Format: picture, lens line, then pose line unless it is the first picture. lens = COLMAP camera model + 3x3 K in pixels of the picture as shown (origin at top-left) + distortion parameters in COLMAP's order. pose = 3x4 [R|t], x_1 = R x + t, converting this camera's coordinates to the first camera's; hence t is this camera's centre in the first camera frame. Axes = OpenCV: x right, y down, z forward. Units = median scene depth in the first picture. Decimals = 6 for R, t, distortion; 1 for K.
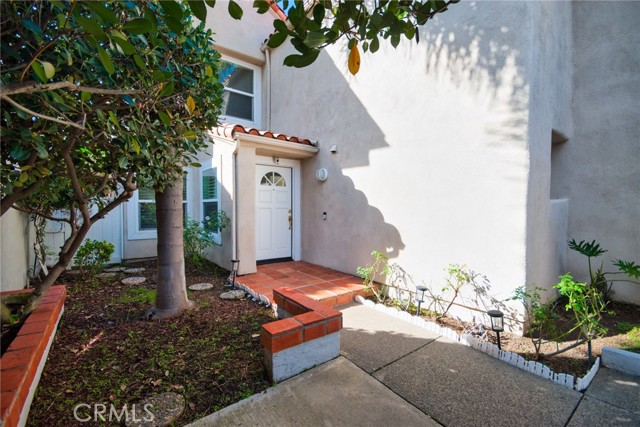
lens RADIAL K [[285.8, 0, 321.1], [0, 285.8, 216.0], [0, 0, 1]] dist [-0.001185, -0.000819]
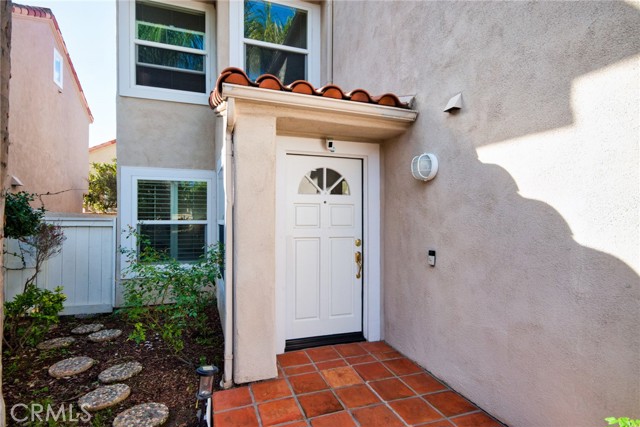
lens RADIAL K [[271.5, 0, 320.0], [0, 271.5, 213.5], [0, 0, 1]] dist [-0.000549, 0.000031]
pose [[0.929196, -0.003473, -0.369570, 0.007604], [-0.009454, 0.999405, -0.033163, -0.054955], [0.369465, 0.034308, 0.928611, 0.541328]]
